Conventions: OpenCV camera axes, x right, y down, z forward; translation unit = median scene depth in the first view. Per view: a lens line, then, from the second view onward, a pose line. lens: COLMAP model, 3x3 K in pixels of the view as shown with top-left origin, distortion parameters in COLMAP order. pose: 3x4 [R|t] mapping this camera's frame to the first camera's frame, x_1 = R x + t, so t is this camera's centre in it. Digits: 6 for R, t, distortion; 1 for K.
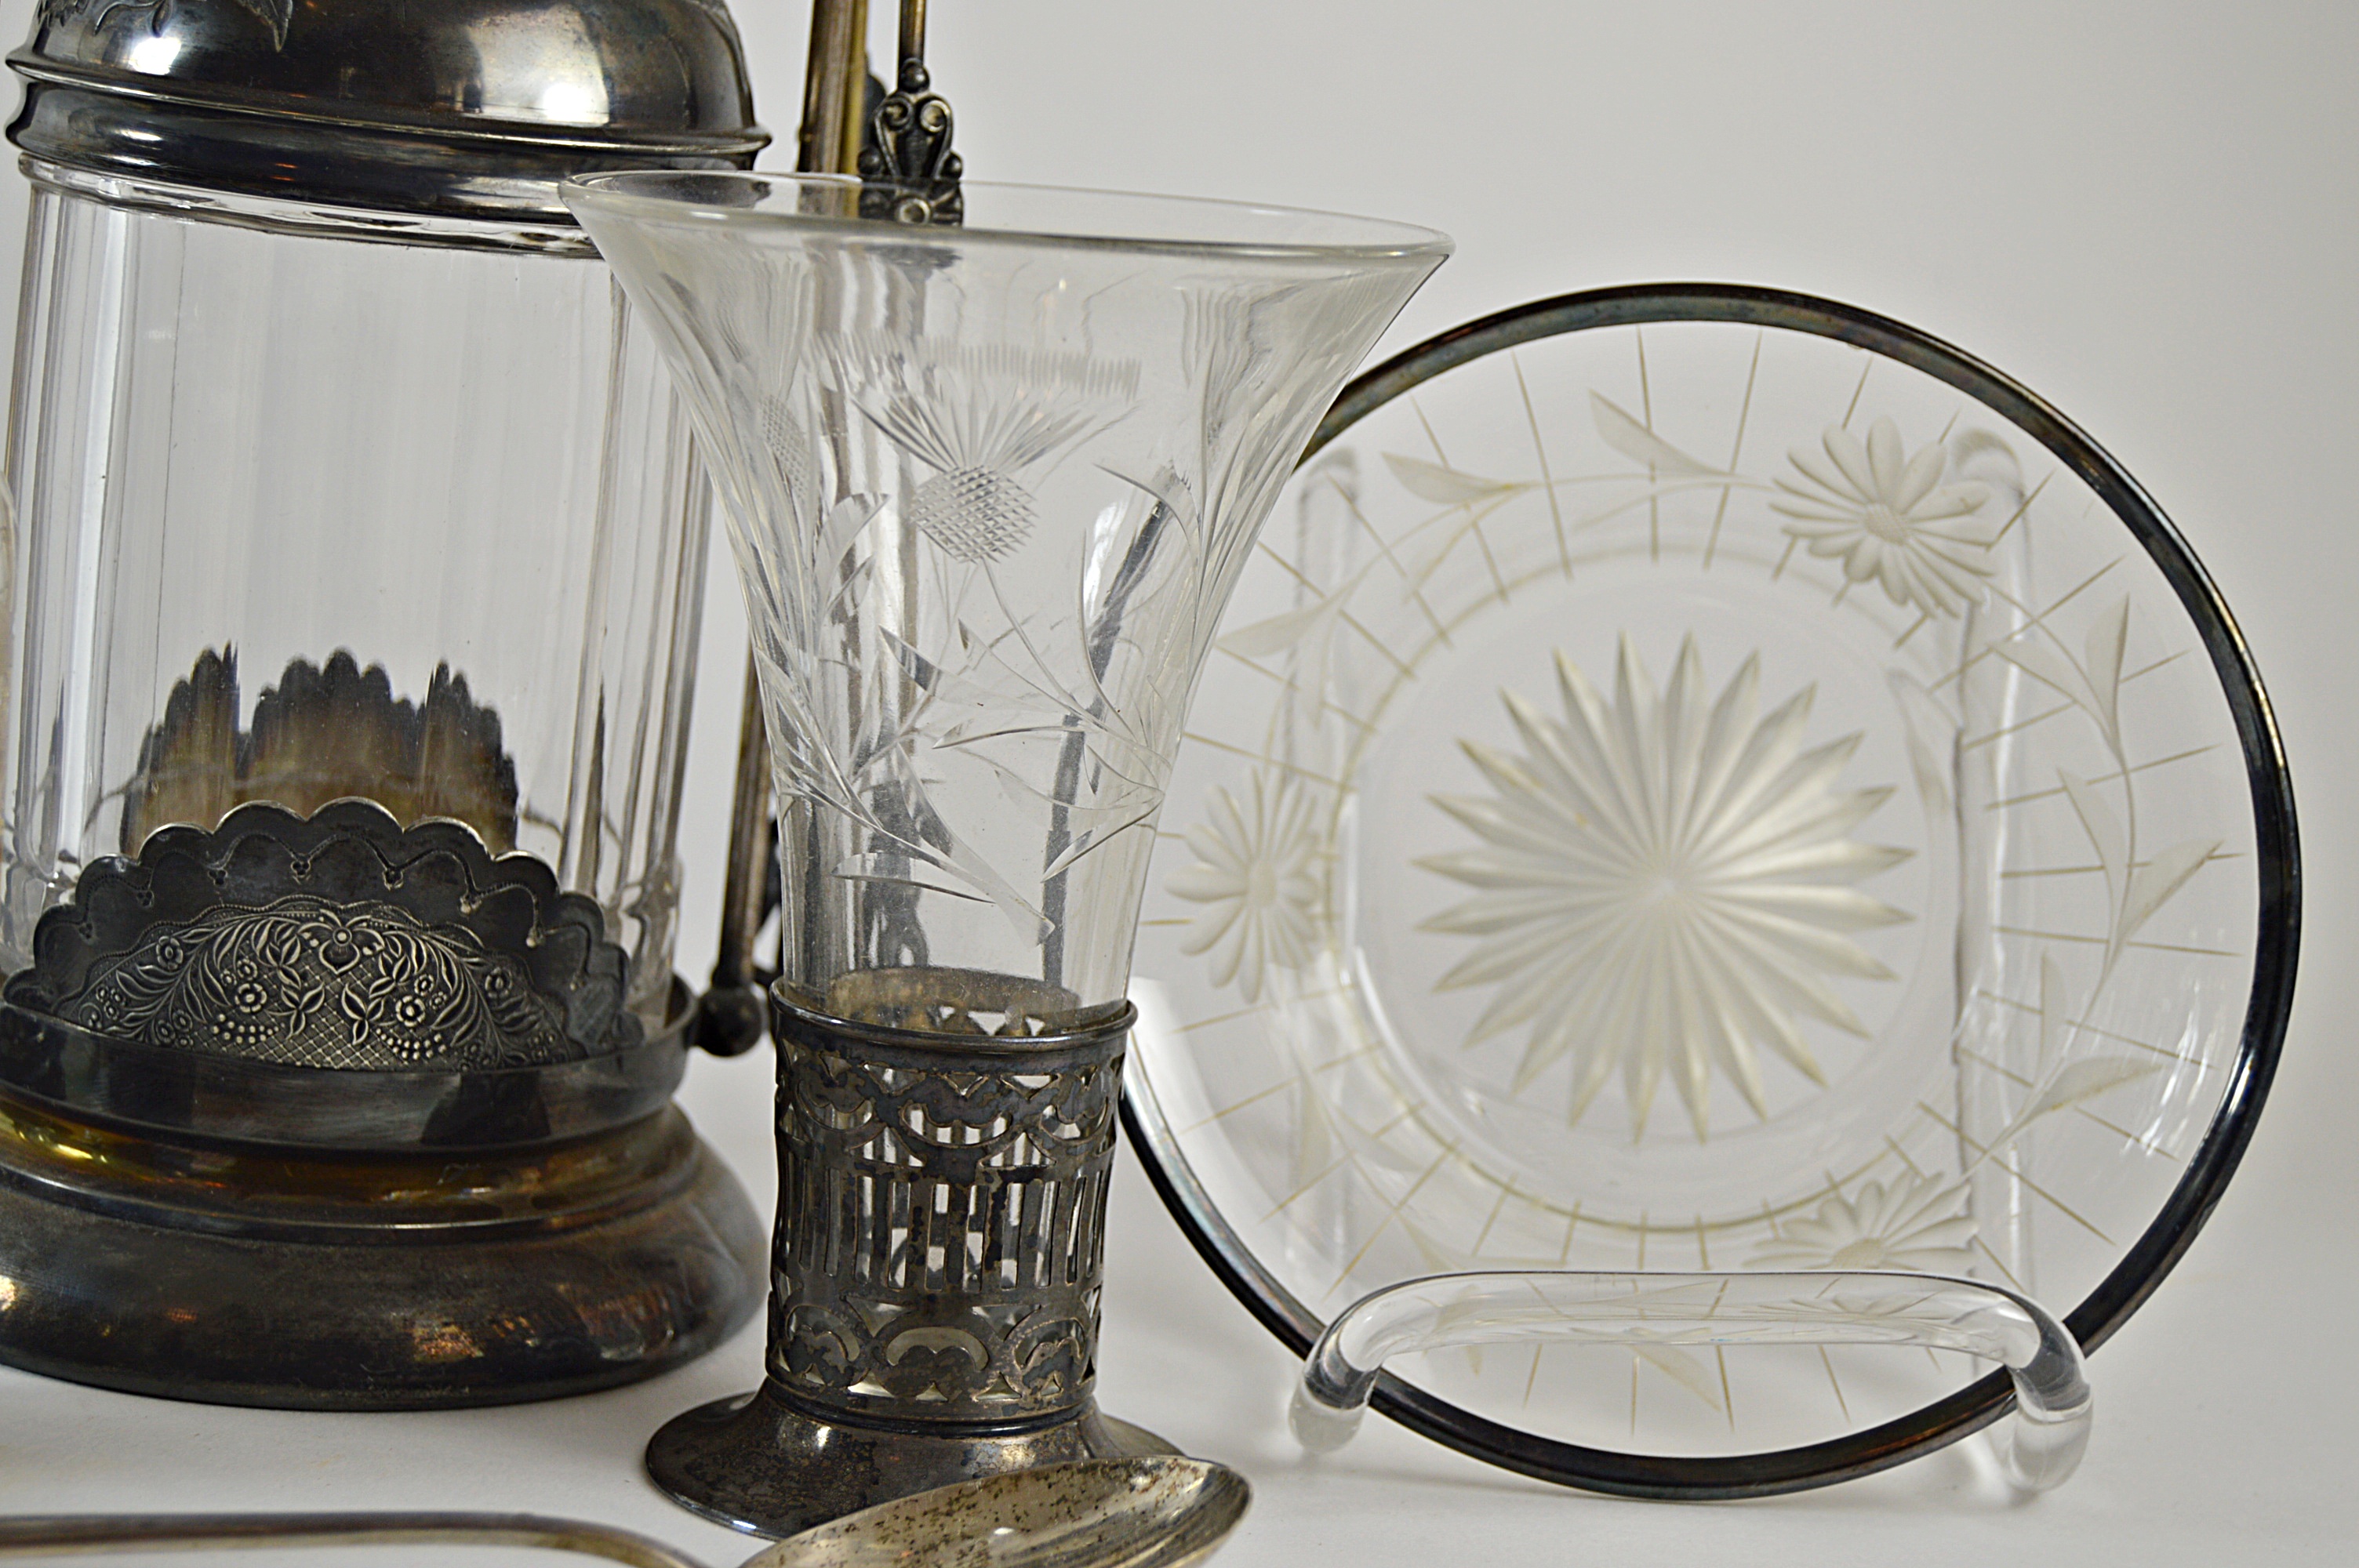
lens RADIAL K [[4428.6, 0, 1163.1], [0, 4428.6, 791.5], [0, 0, 1]] dist [-0.008789, 0.000000]
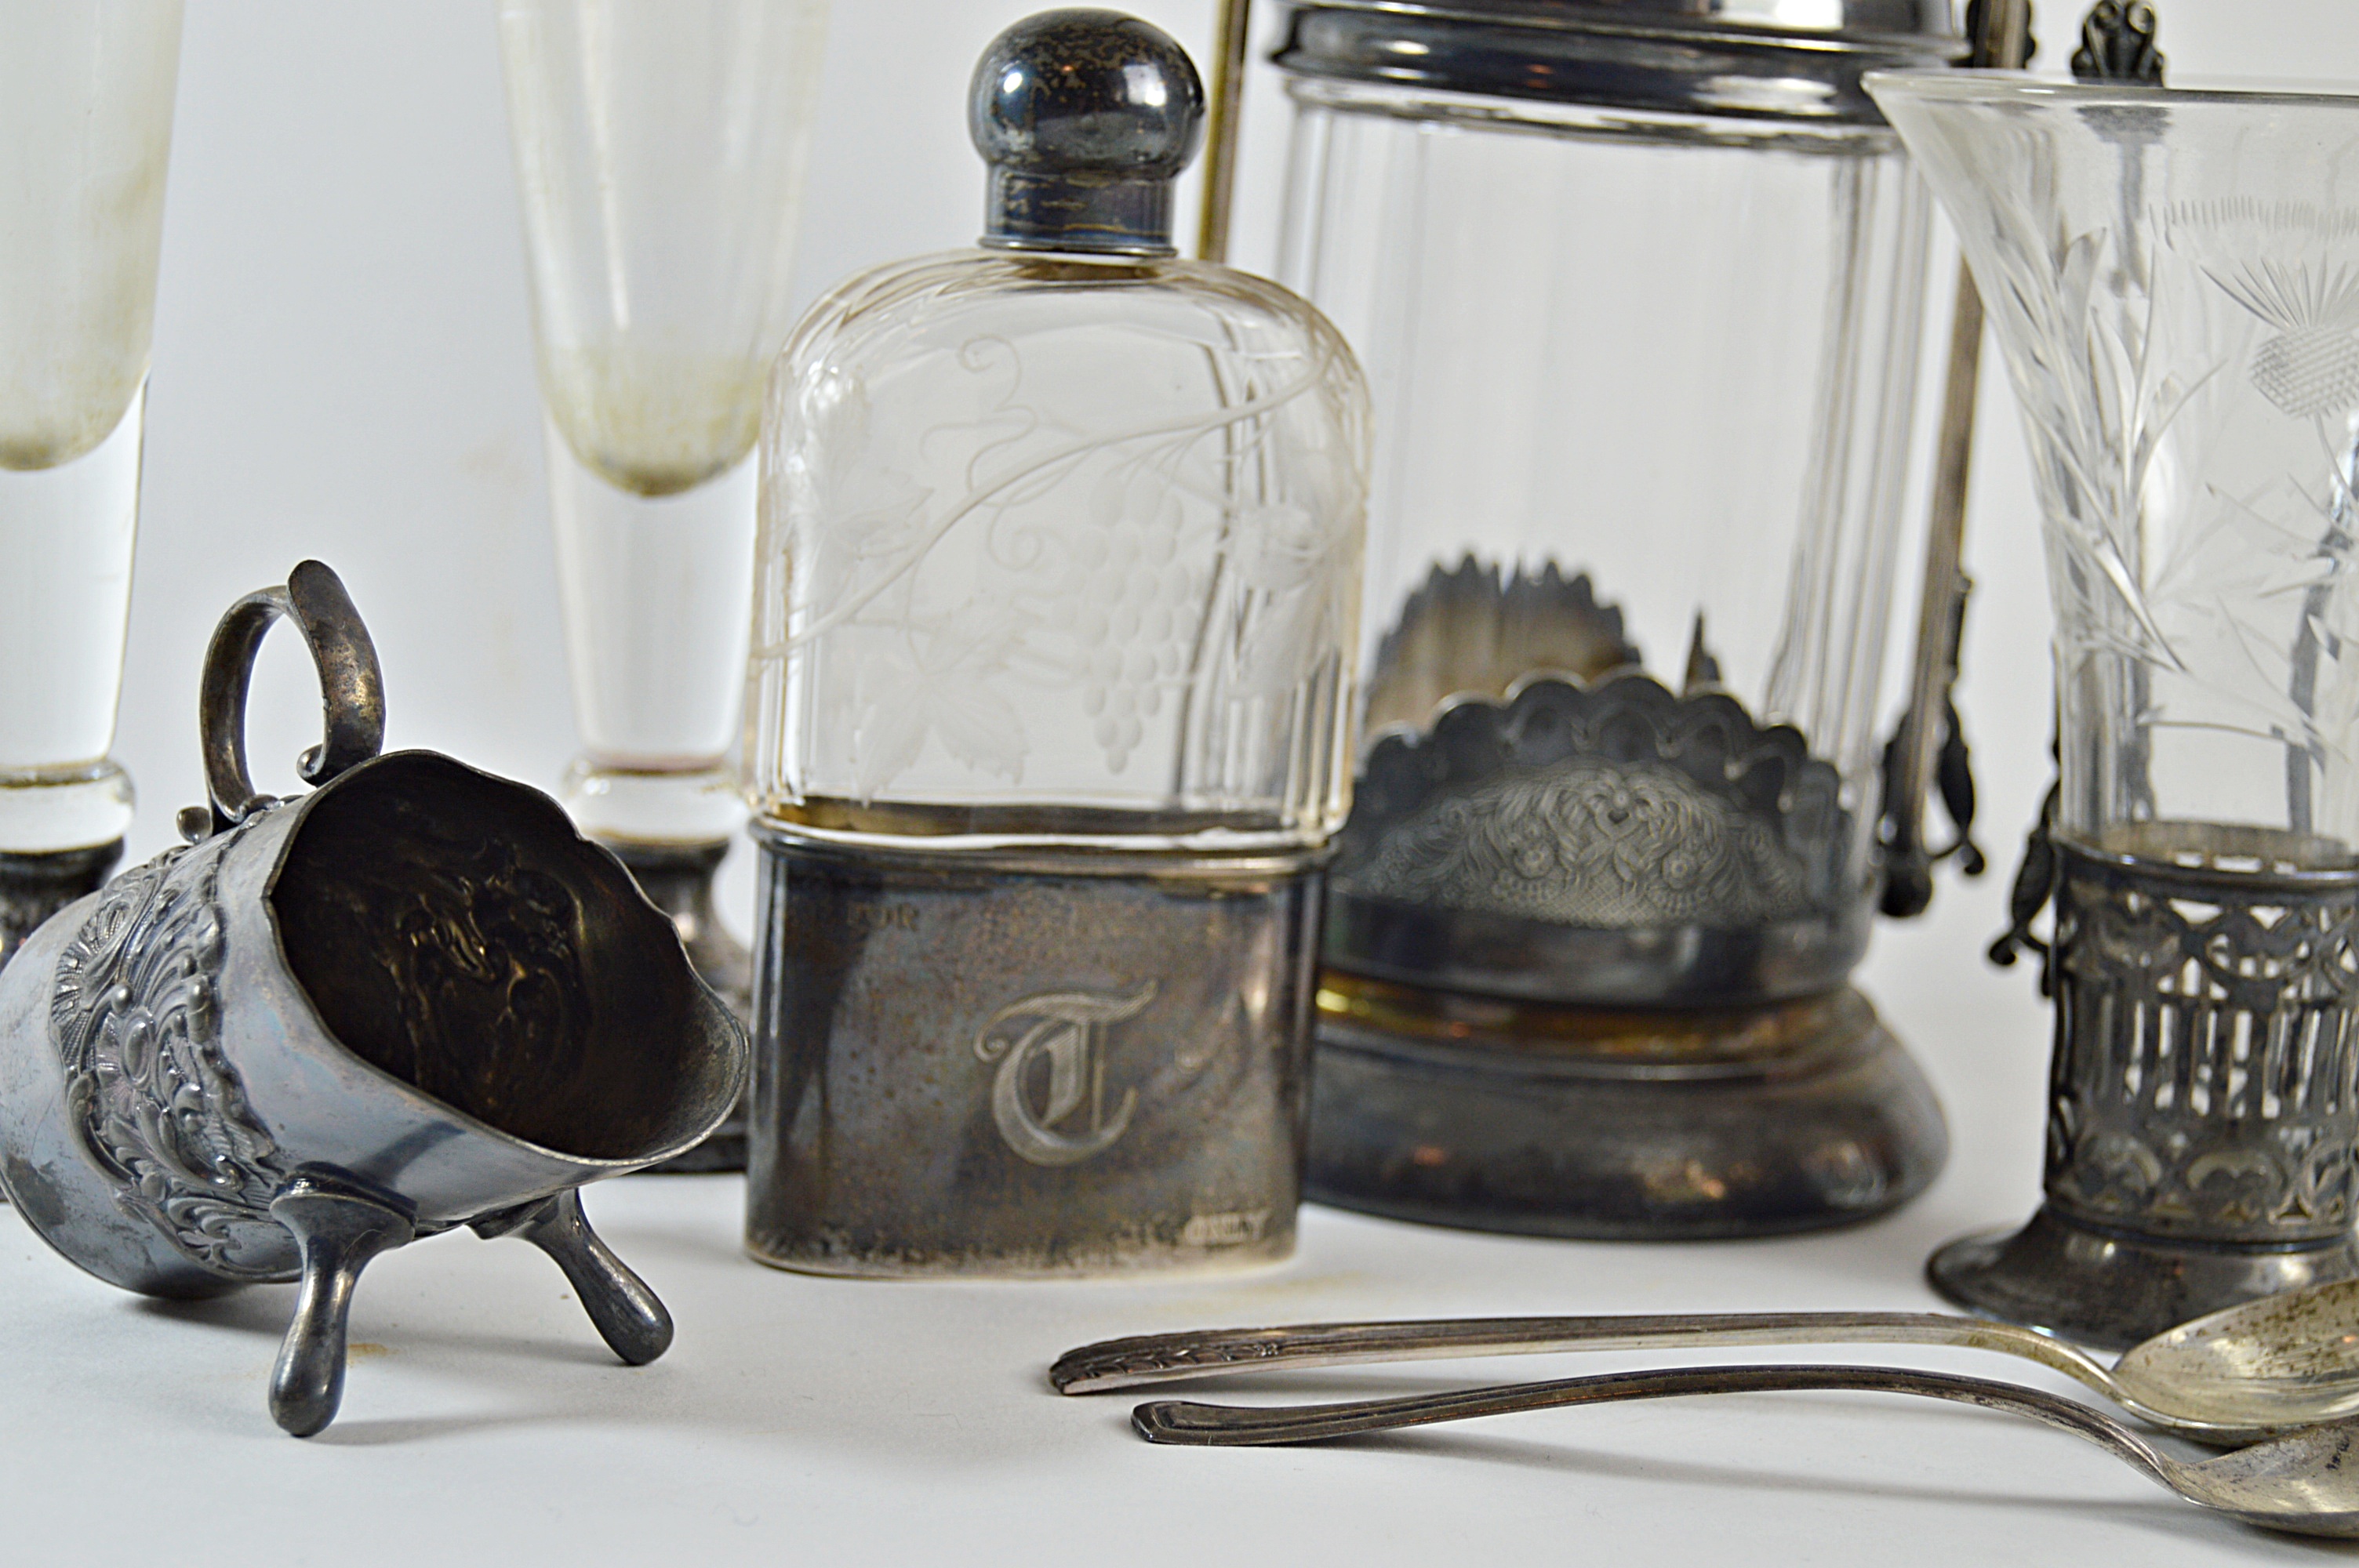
lens RADIAL K [[4428.6, 0, 1175.9], [0, 4428.6, 784.8], [0, 0, 1]] dist [-0.008789, 0.000000]
pose [[0.996125, -0.018992, -0.085874, -0.198421], [0.018731, 0.999817, -0.003846, 0.031129], [0.085931, 0.002223, 0.996299, -0.070225]]
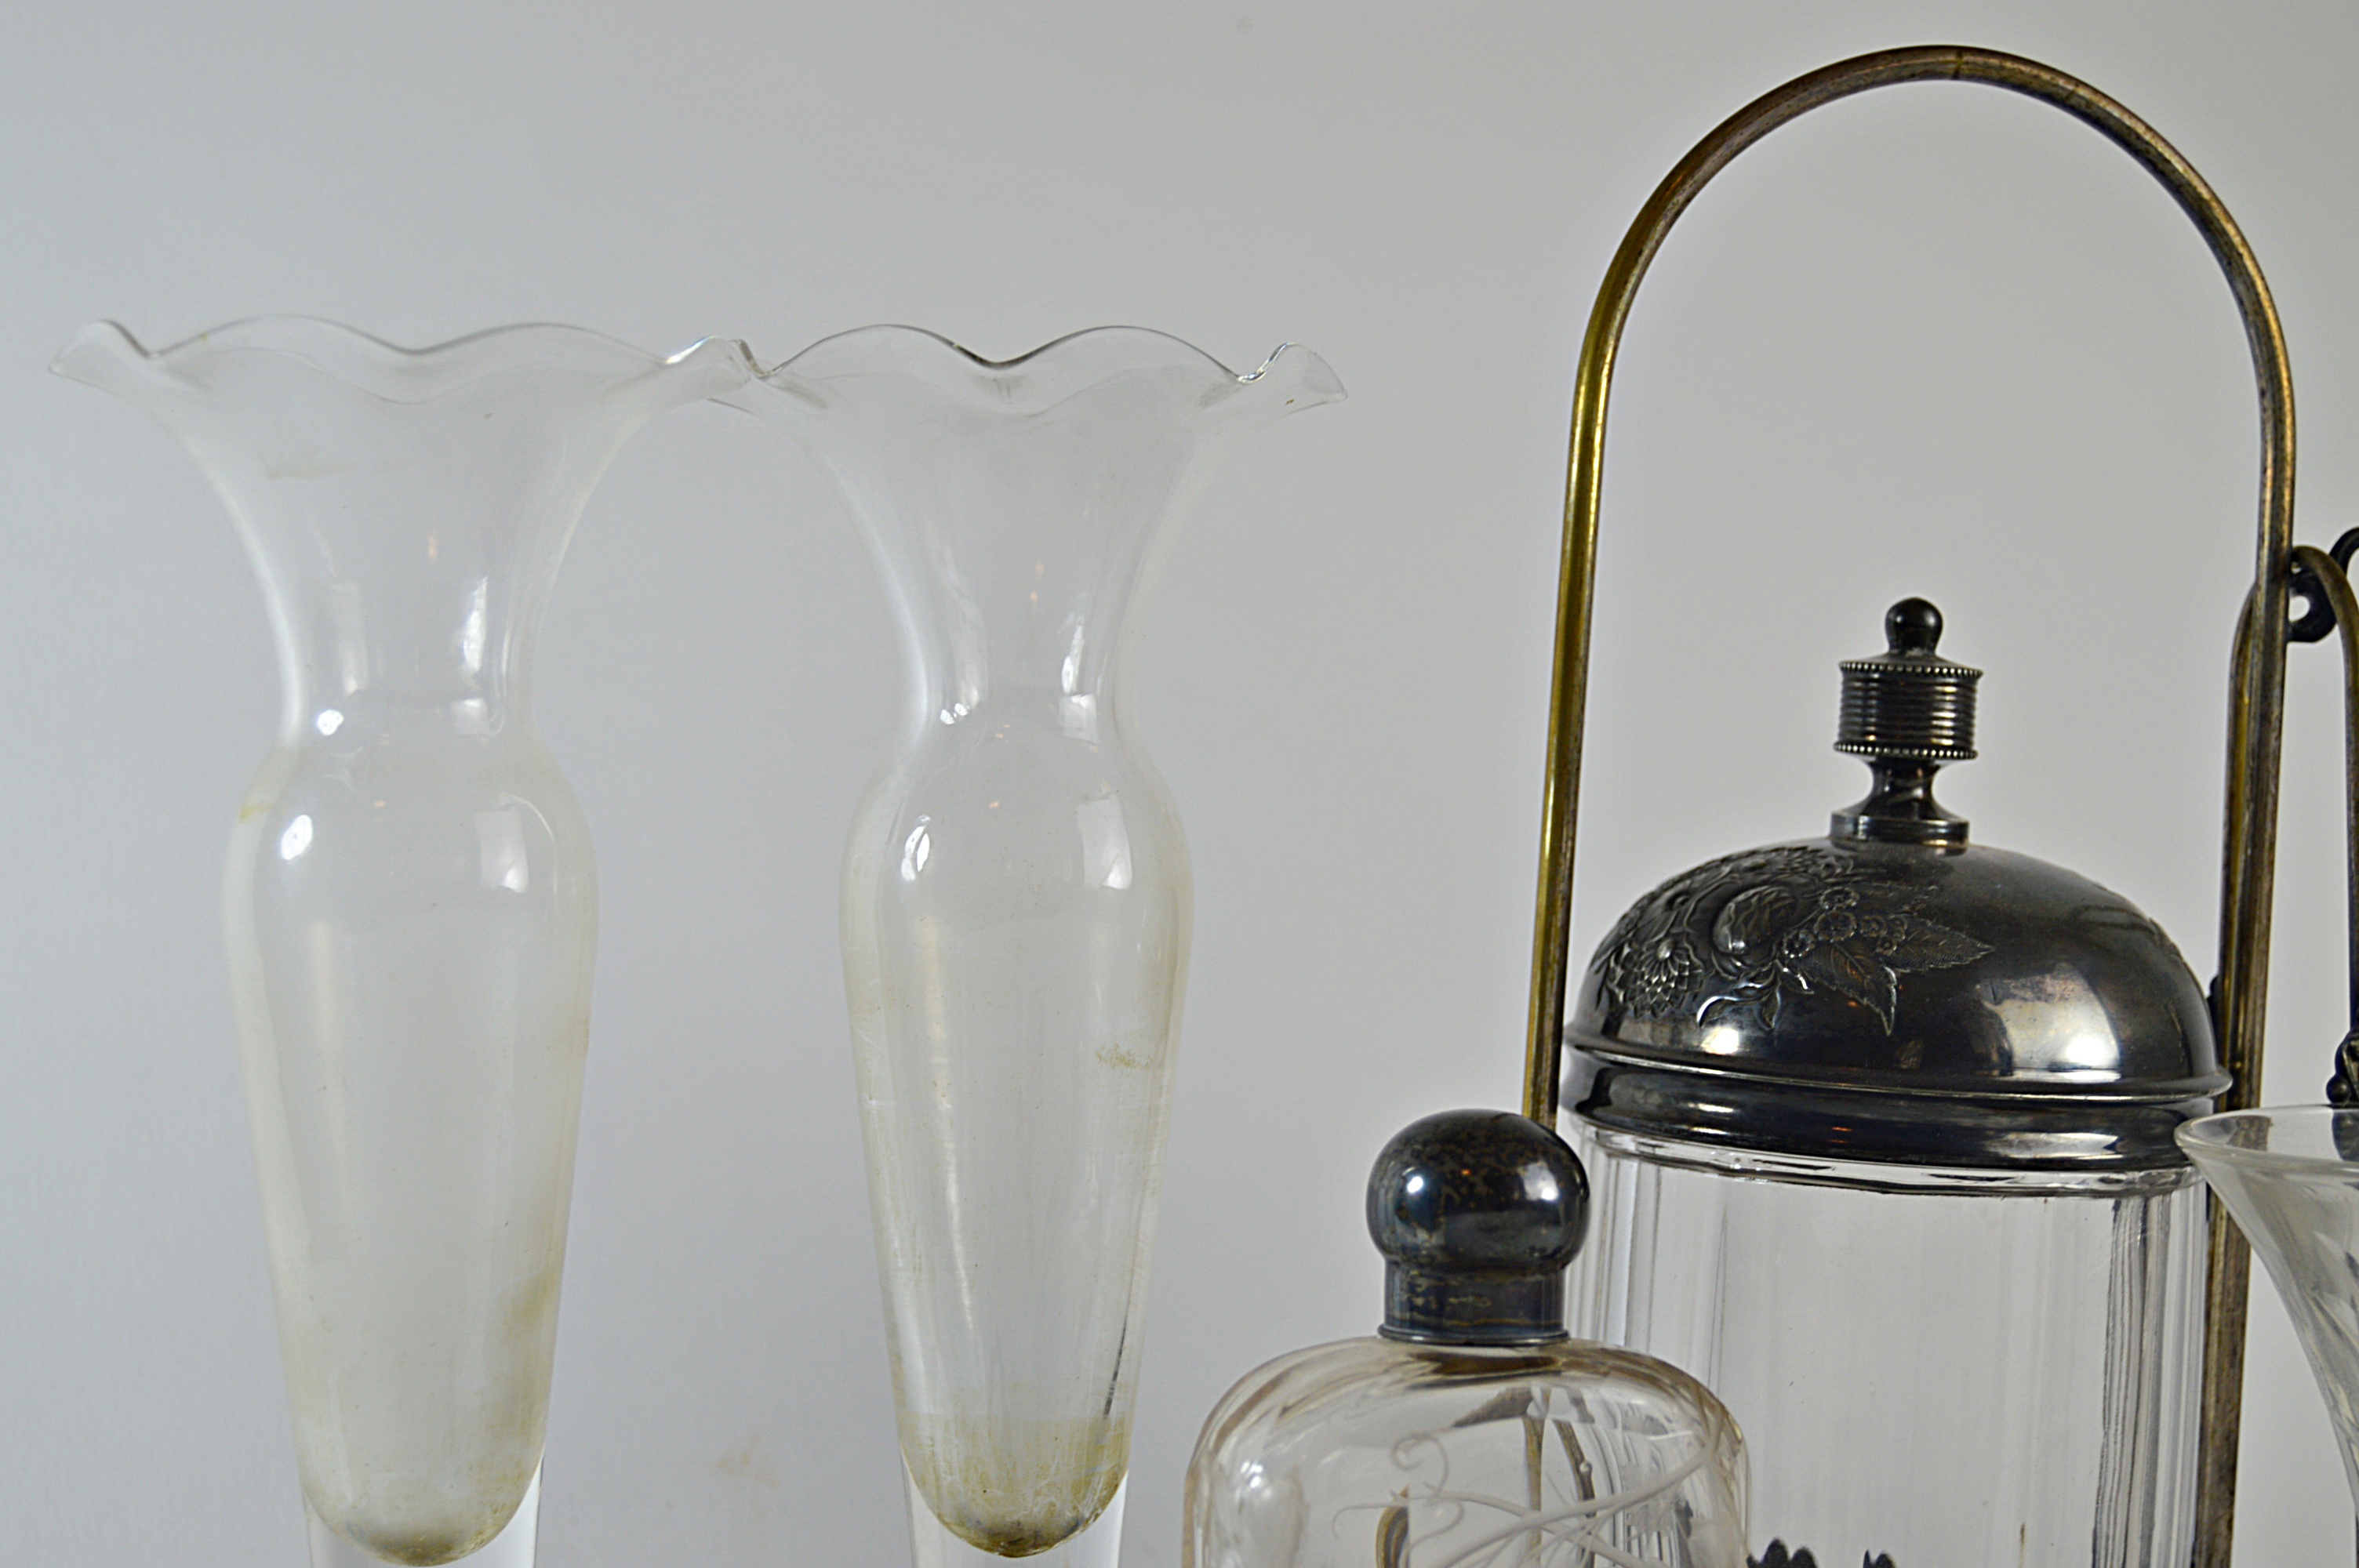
lens RADIAL K [[4428.6, 0, 1180.9], [0, 4428.6, 783.6], [0, 0, 1]] dist [-0.008789, 0.000000]
pose [[0.997733, -0.061449, -0.027443, -0.332752], [0.056217, 0.985175, -0.162080, -0.054140], [0.036996, 0.160170, 0.986396, -0.139159]]
